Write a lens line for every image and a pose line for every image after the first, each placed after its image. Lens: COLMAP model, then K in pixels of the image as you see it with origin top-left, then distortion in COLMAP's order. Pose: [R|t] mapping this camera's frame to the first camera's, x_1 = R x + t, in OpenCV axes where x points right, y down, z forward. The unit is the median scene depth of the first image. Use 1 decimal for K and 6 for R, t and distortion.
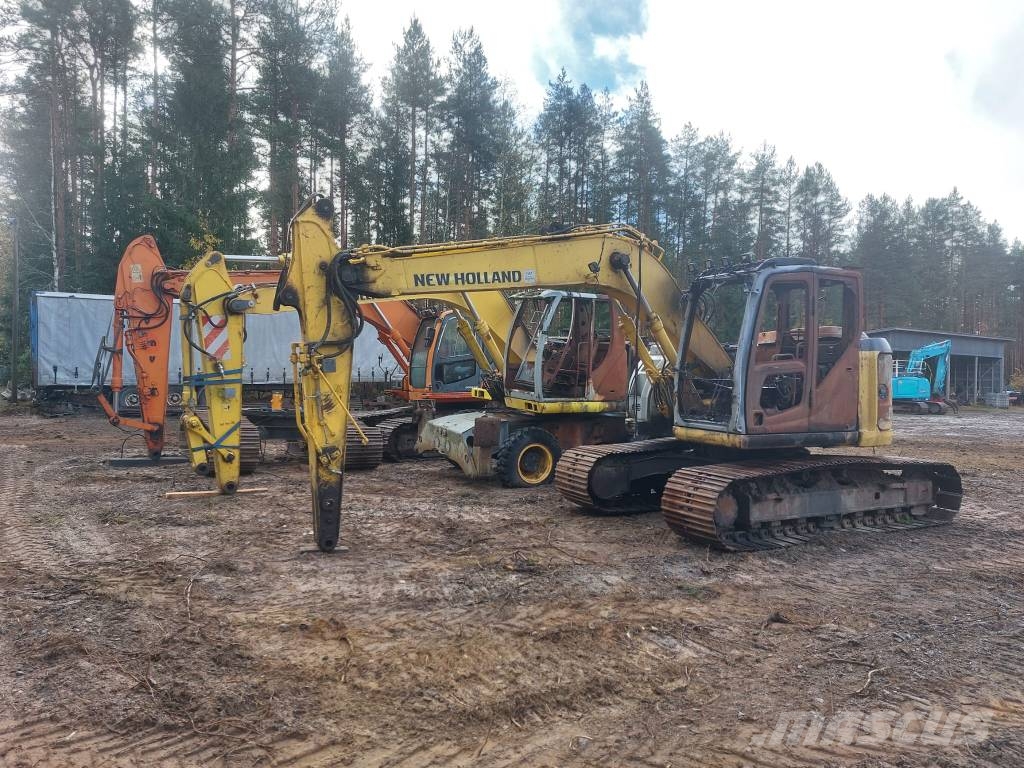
lens RADIAL K [[723.3, 0, 512.3], [0, 723.3, 371.6], [0, 0, 1]] dist [0.131454, -0.163486]
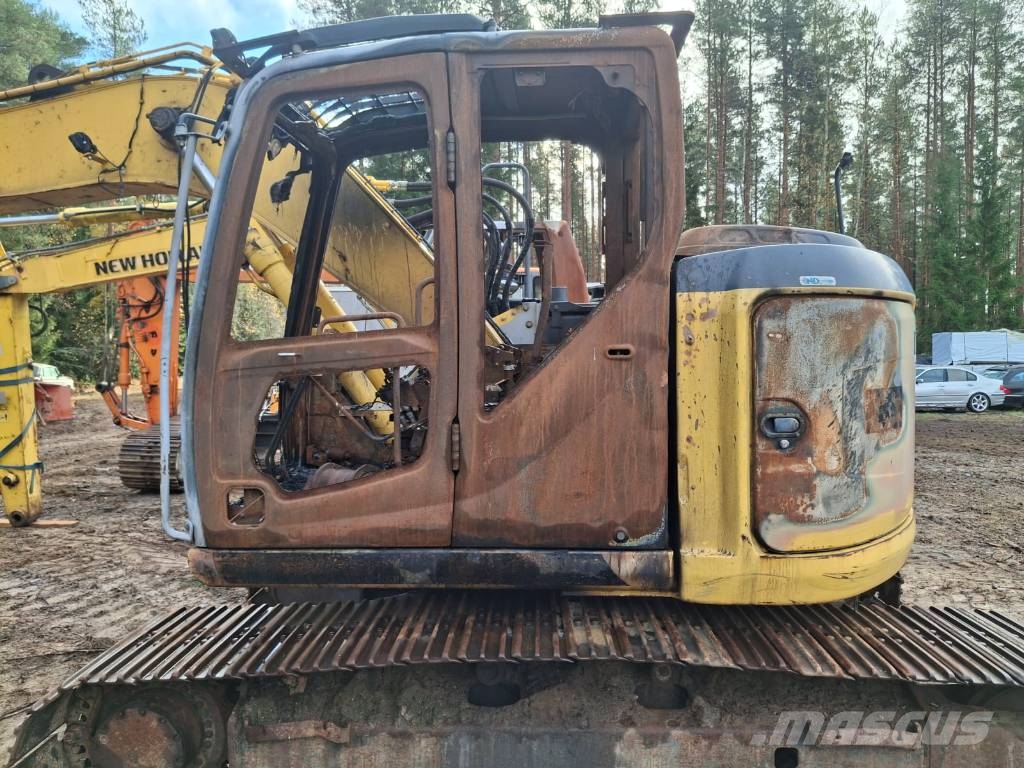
lens RADIAL K [[751.2, 0, 518.2], [0, 751.2, 375.9], [0, 0, 1]] dist [0.089160, -0.149455]
pose [[0.861693, -0.007854, -0.507369, 0.424844], [0.024036, 0.999390, 0.025352, -0.001285], [0.506860, -0.034041, 0.861356, 0.516999]]
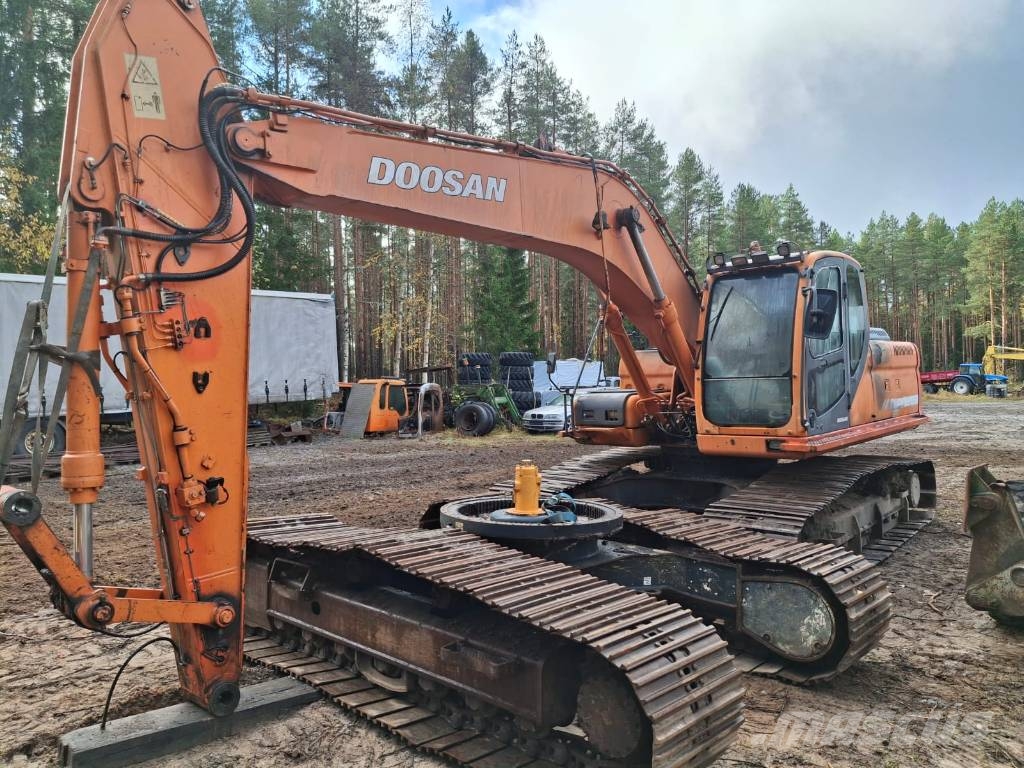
lens RADIAL K [[751.2, 0, 518.2], [0, 751.2, 375.9], [0, 0, 1]] dist [0.089160, -0.149455]
pose [[0.956908, -0.030704, 0.288765, -0.544564], [0.030164, 0.999525, 0.006318, -0.021090], [-0.288822, 0.002665, 0.957379, 0.804303]]
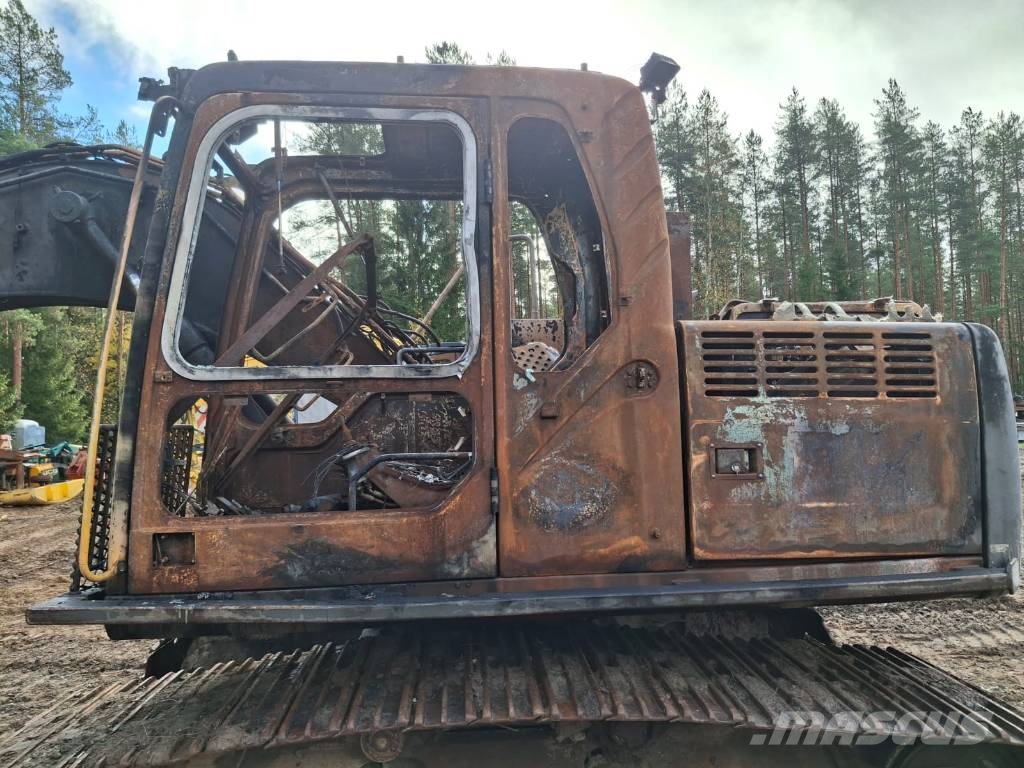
lens RADIAL K [[751.2, 0, 518.2], [0, 751.2, 375.9], [0, 0, 1]] dist [0.089160, -0.149455]
pose [[0.887680, -0.076929, -0.453988, 0.797310], [0.054810, 0.996588, -0.061703, 0.000118], [0.457186, 0.029890, 0.888868, -0.112103]]
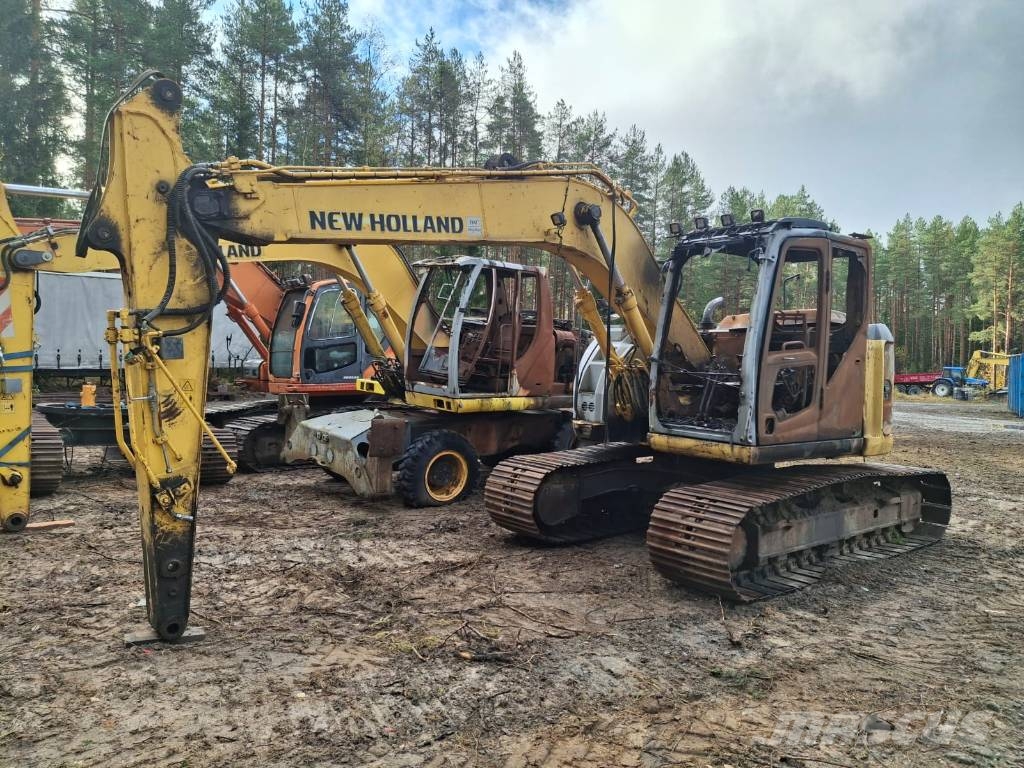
lens RADIAL K [[751.2, 0, 518.2], [0, 751.2, 375.9], [0, 0, 1]] dist [0.089160, -0.149455]
pose [[0.980176, 0.006495, 0.198021, -0.055169], [-0.011228, 0.999677, 0.022790, -0.001612], [-0.197809, -0.024561, 0.979933, 0.186145]]
